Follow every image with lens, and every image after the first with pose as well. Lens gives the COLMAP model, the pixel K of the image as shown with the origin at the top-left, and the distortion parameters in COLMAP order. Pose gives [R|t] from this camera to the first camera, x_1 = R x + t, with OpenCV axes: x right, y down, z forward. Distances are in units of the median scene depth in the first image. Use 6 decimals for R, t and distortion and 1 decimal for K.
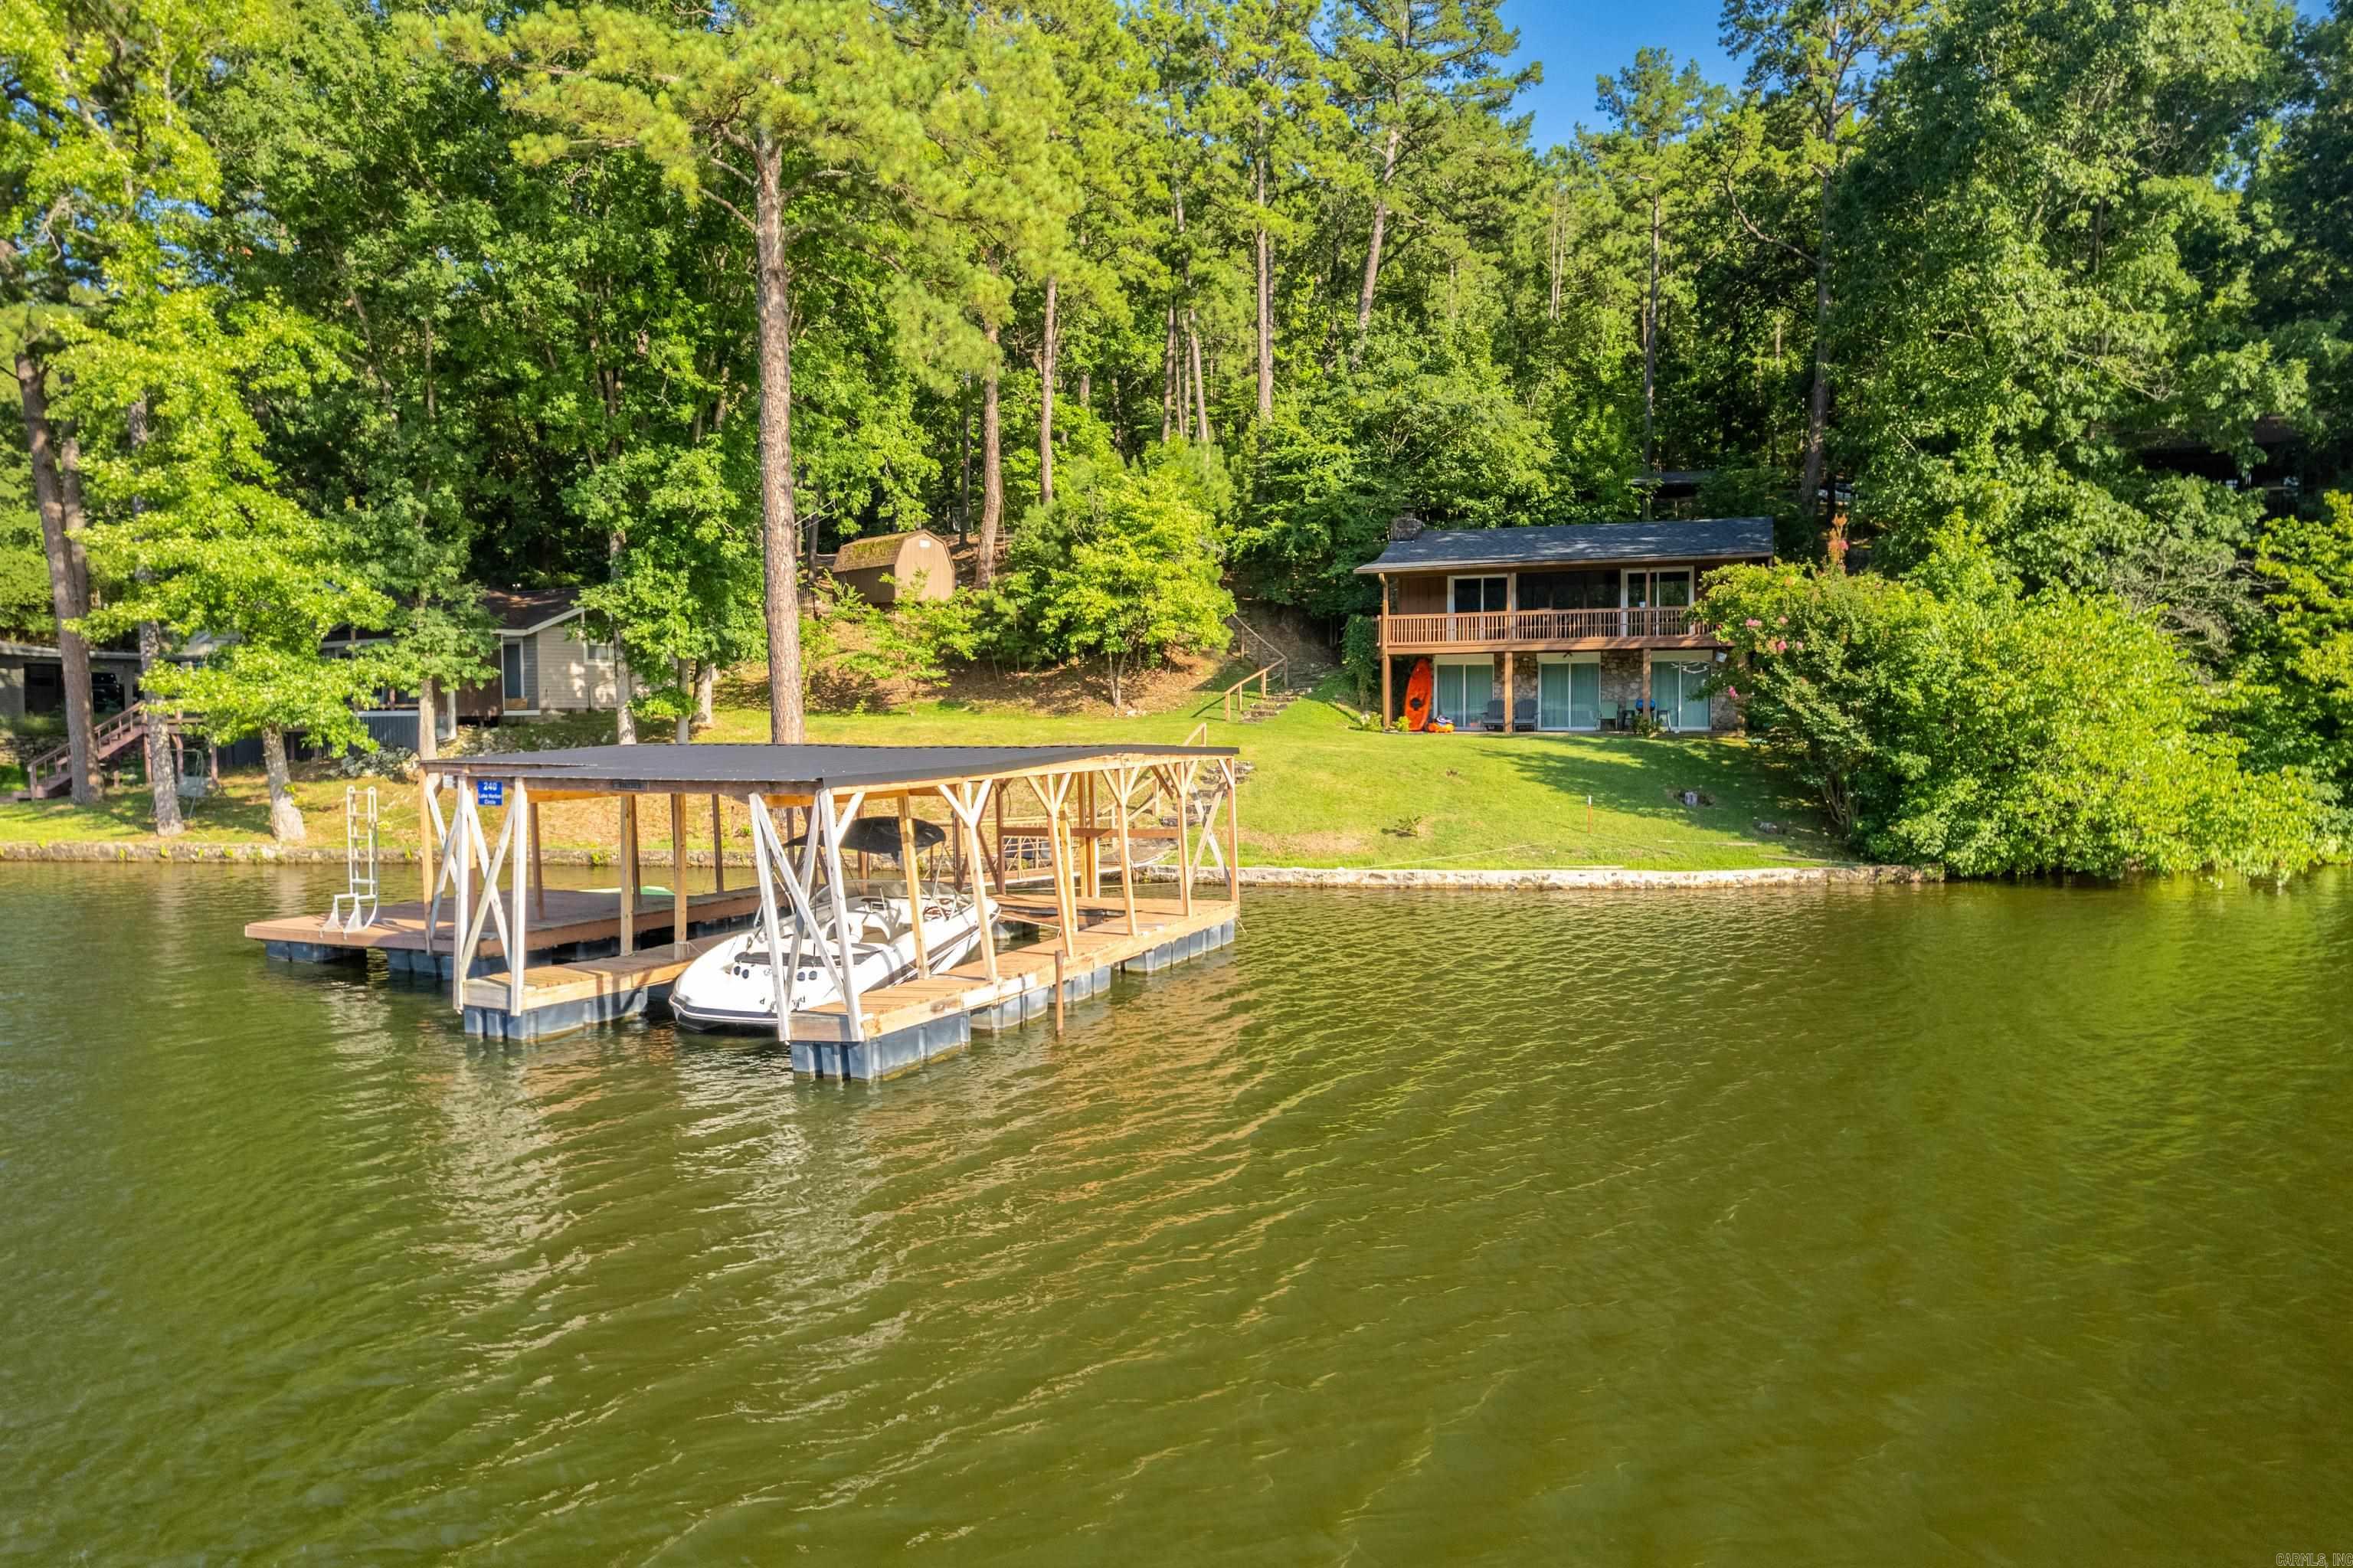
lens RADIAL K [[1789.4, 0, 1169.2], [0, 1789.4, 779.7], [0, 0, 1]] dist [-0.043046, 0.052854]
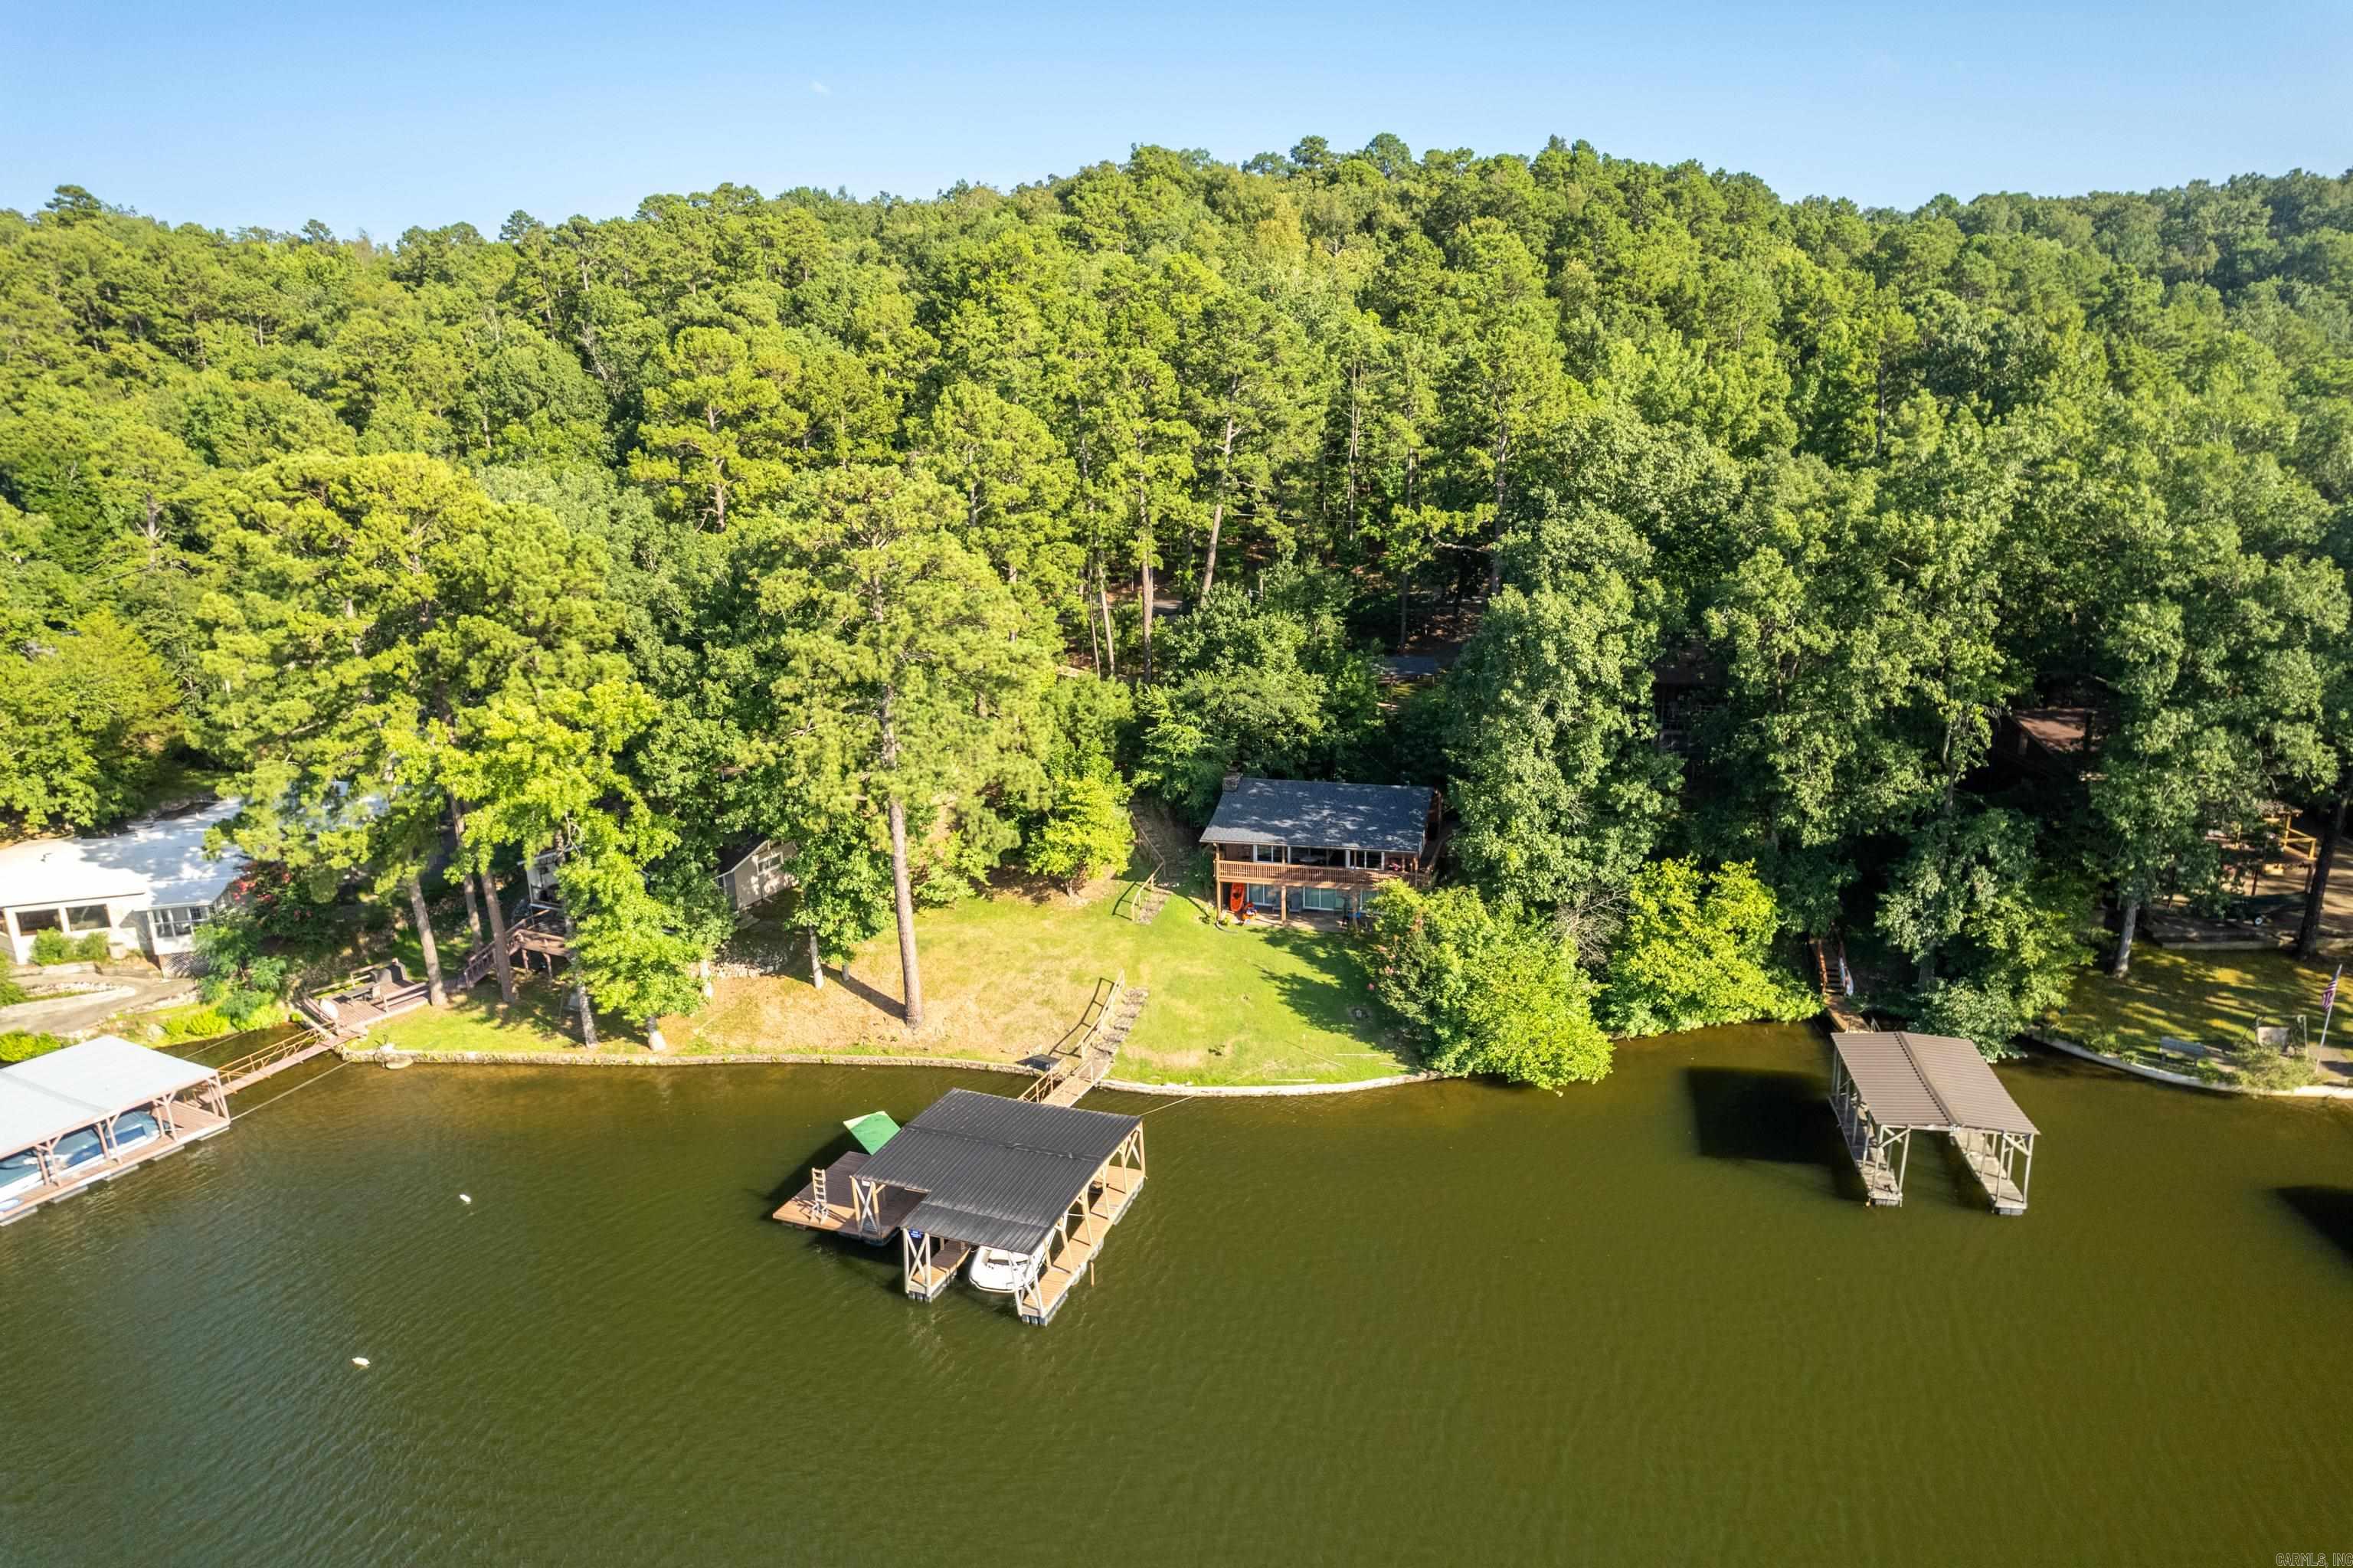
lens RADIAL K [[1789.4, 0, 1238.4], [0, 1789.4, 802.8], [0, 0, 1]] dist [-0.043046, 0.052854]
pose [[0.995273, -0.034965, 0.090602, -0.021735], [0.012927, 0.972335, 0.233234, -0.580557], [-0.096250, -0.230960, 0.968191, -0.767482]]
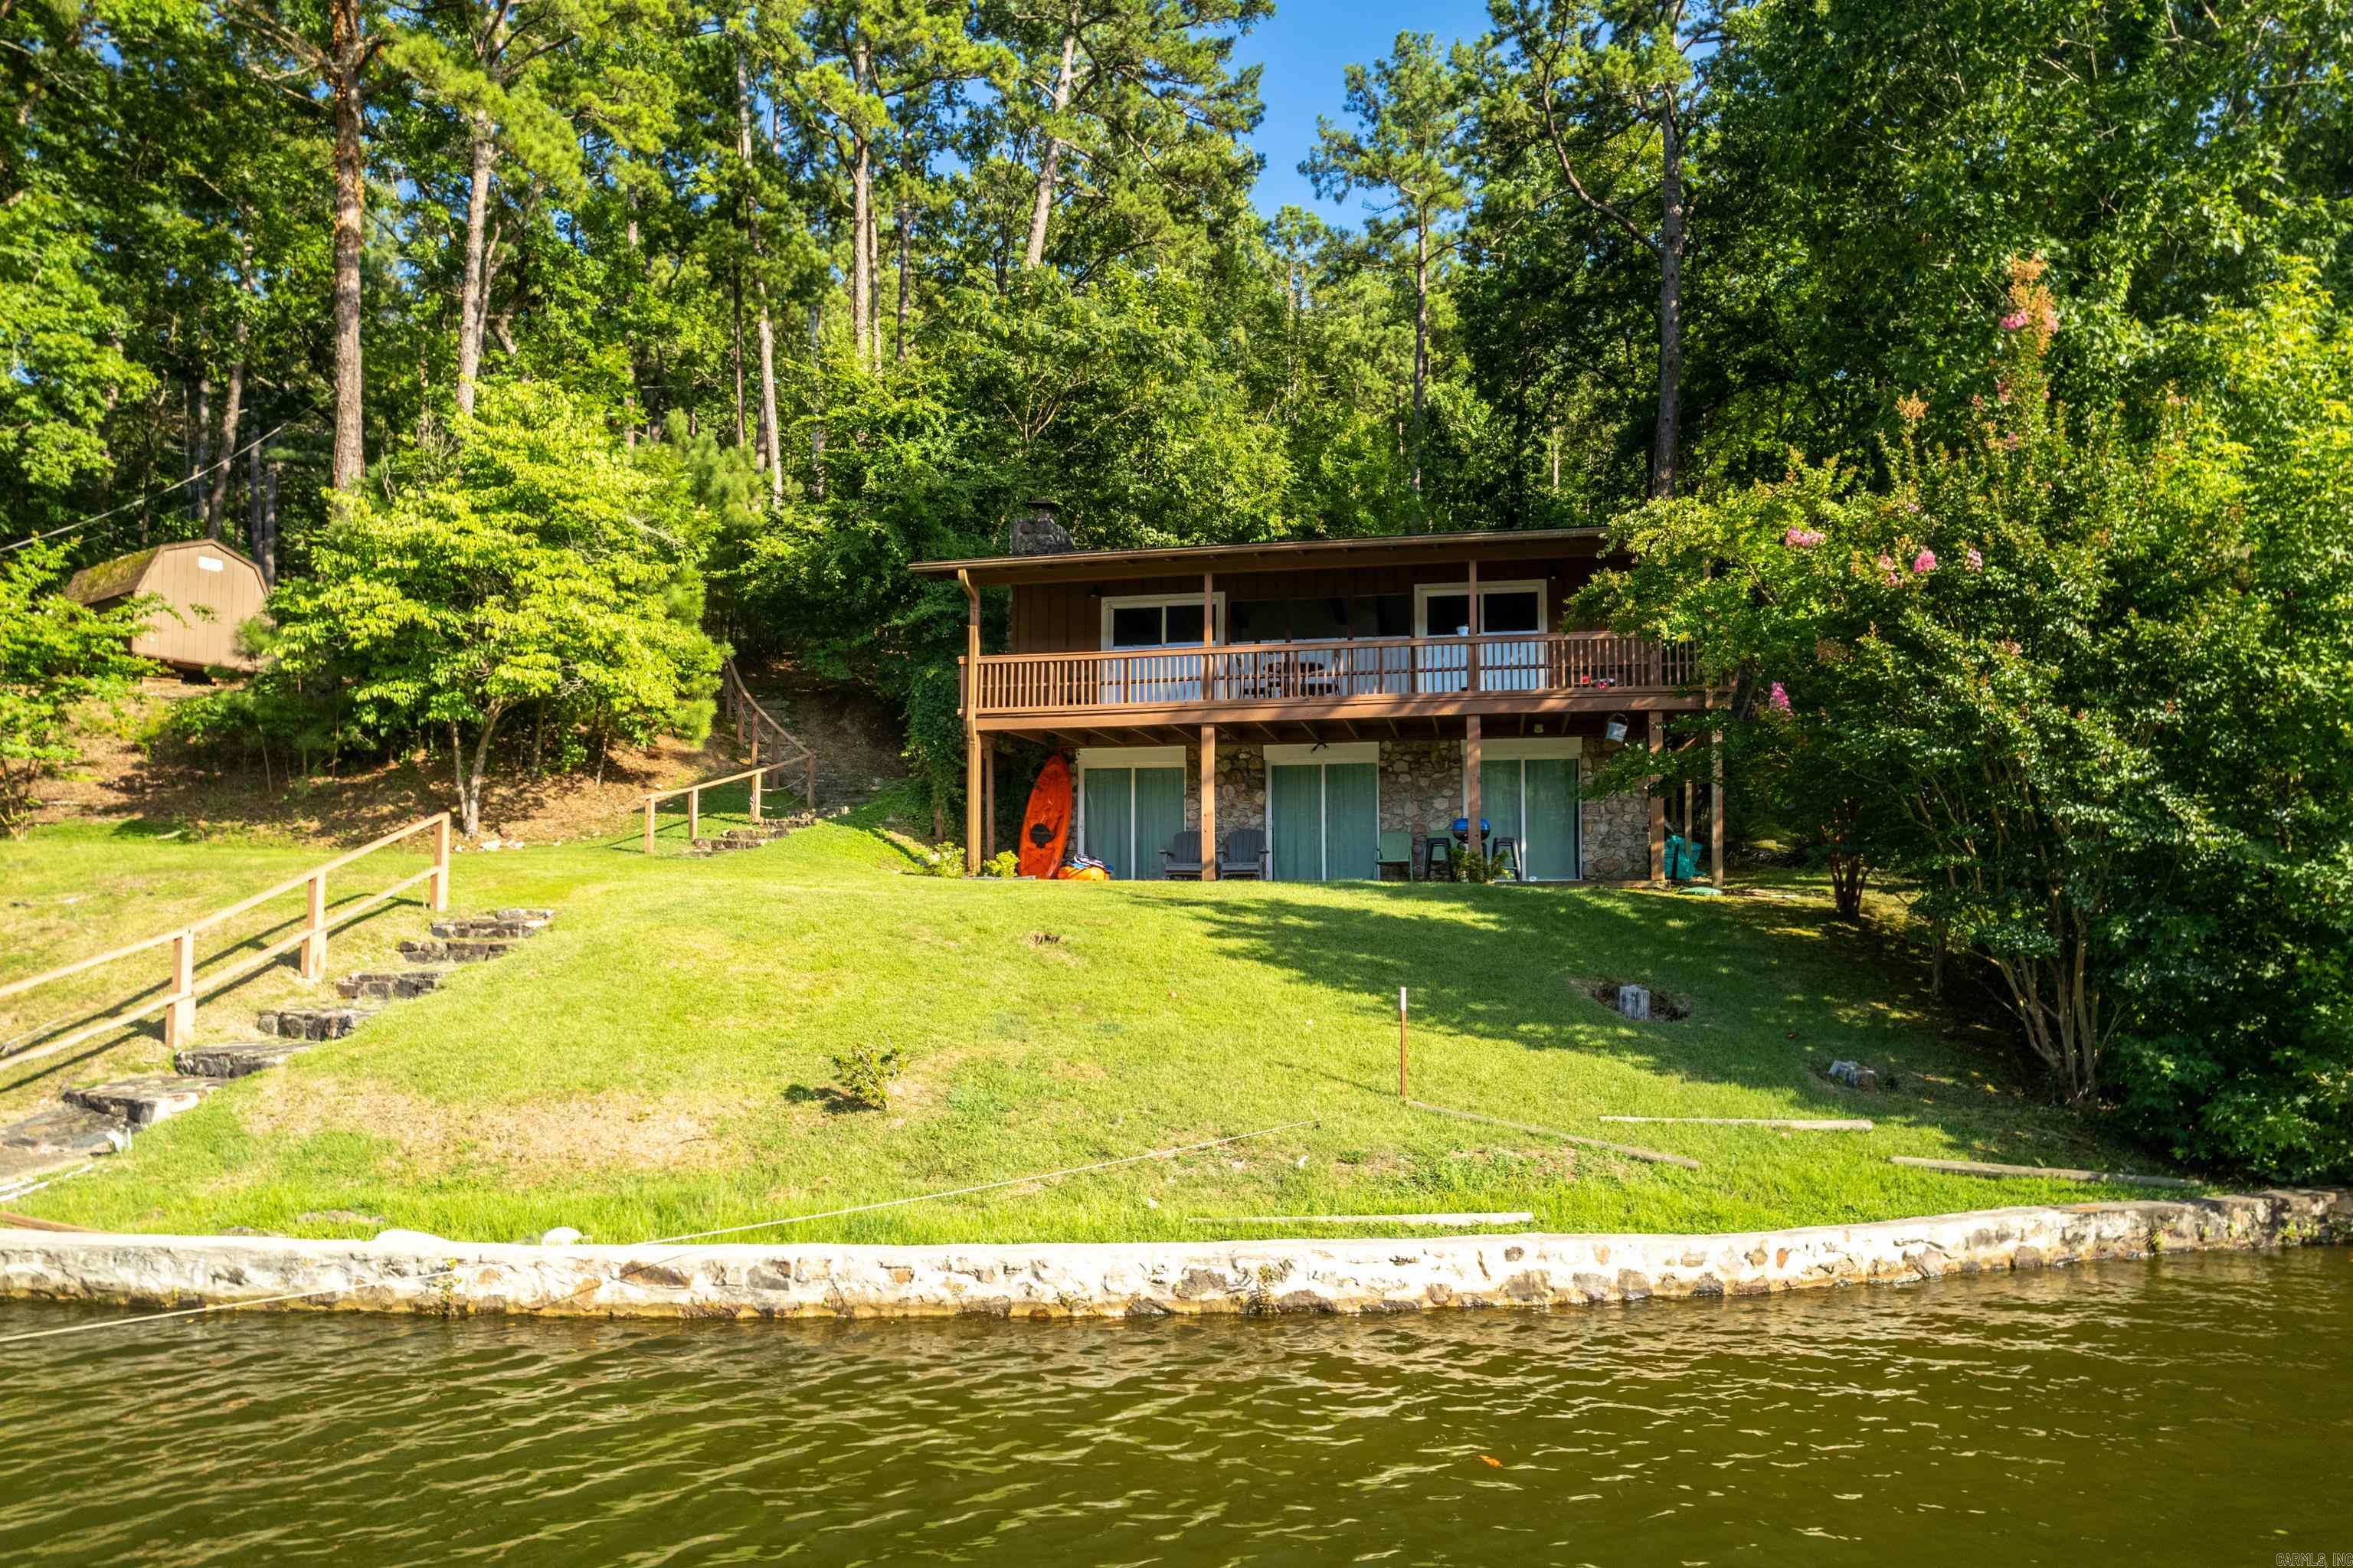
lens RADIAL K [[1789.4, 0, 1186.4], [0, 1789.4, 789.7], [0, 0, 1]] dist [-0.043046, 0.052854]
pose [[0.988314, 0.018918, 0.151252, 0.107799], [-0.000224, 0.992448, -0.122666, 0.010382], [-0.152430, 0.121199, 0.980855, 0.505558]]
